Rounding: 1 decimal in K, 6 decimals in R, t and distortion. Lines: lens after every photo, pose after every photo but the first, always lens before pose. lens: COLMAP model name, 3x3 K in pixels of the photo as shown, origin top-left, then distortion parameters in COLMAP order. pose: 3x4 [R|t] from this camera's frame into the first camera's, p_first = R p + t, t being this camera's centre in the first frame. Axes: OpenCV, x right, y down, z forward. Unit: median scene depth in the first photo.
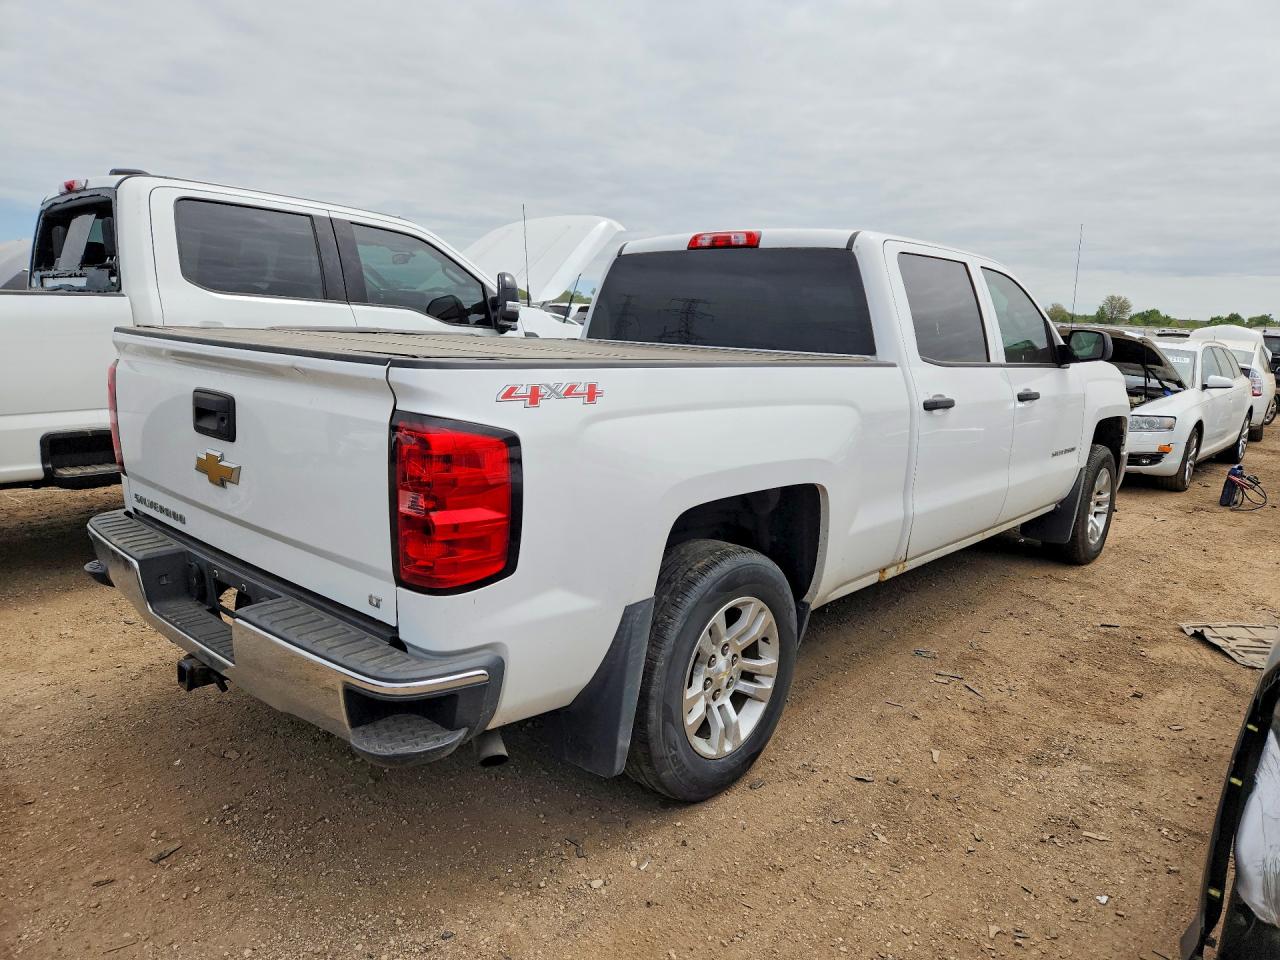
lens RADIAL K [[867.2, 0, 632.5], [0, 867.2, 490.5], [0, 0, 1]] dist [0.041871, -0.022101]
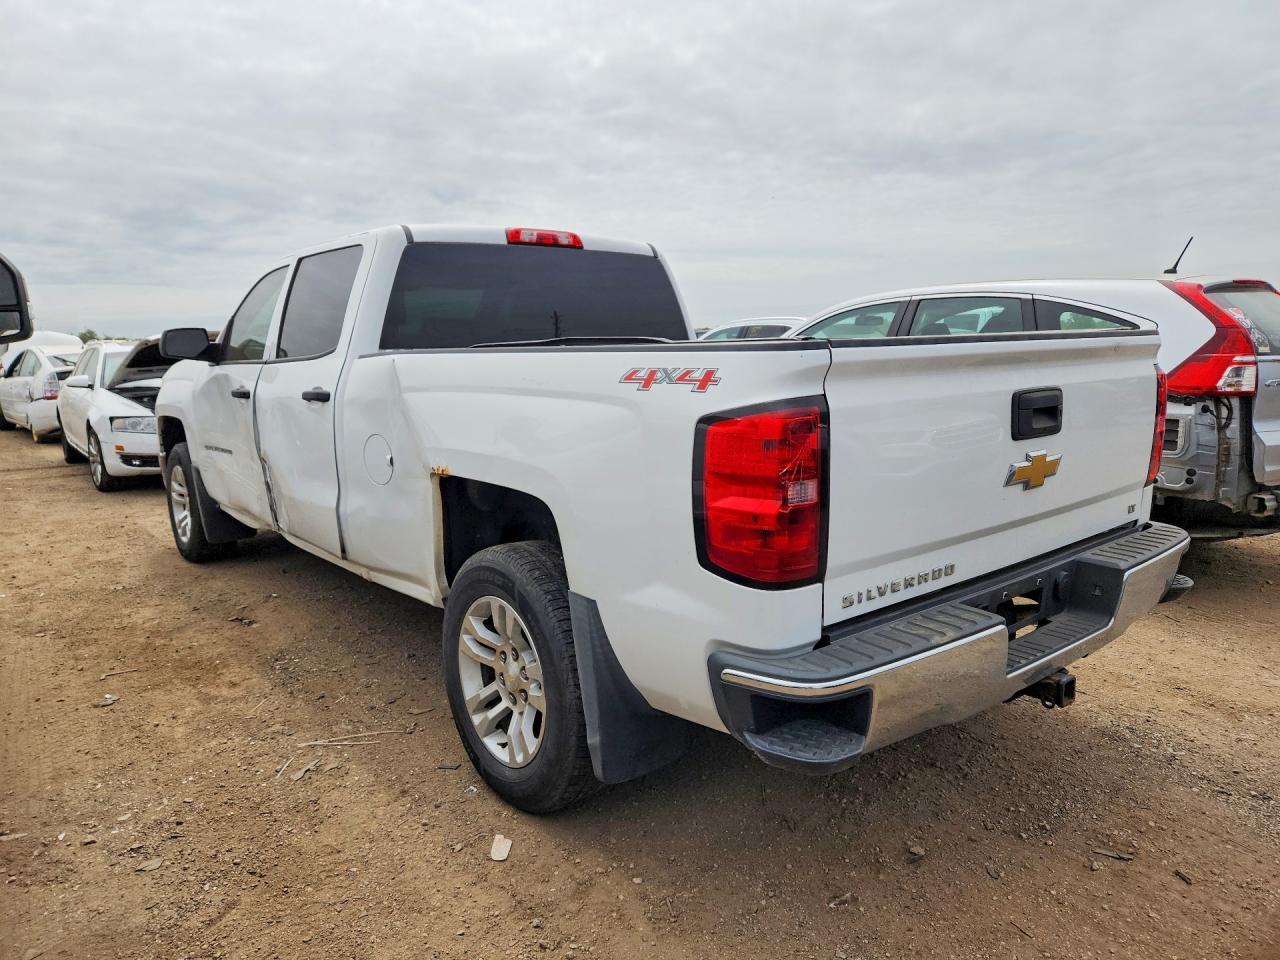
lens RADIAL K [[867.2, 0, 636.1], [0, 867.2, 474.0], [0, 0, 1]] dist [0.041871, -0.022101]
pose [[0.148661, -0.191168, 0.970234, -0.910038], [0.216769, 0.963574, 0.156642, -0.163617], [-0.964837, 0.187031, 0.184685, 0.778657]]
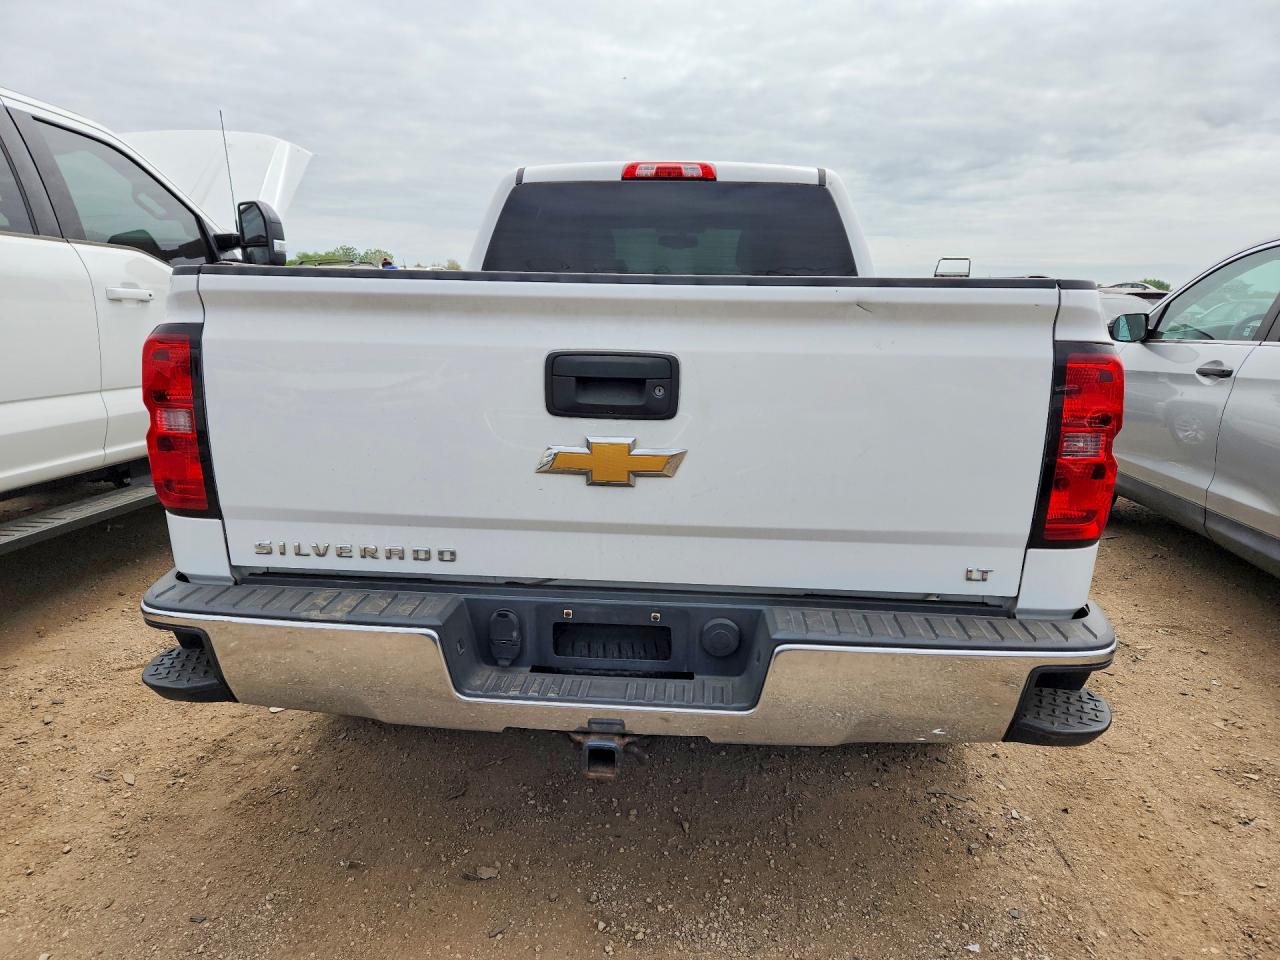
lens RADIAL K [[867.2, 0, 634.8], [0, 867.2, 503.4], [0, 0, 1]] dist [0.041871, -0.022101]
pose [[0.790094, -0.169810, 0.588995, -0.547320], [0.133360, 0.985466, 0.105222, -0.039283], [-0.598303, -0.004586, 0.801257, 0.271679]]
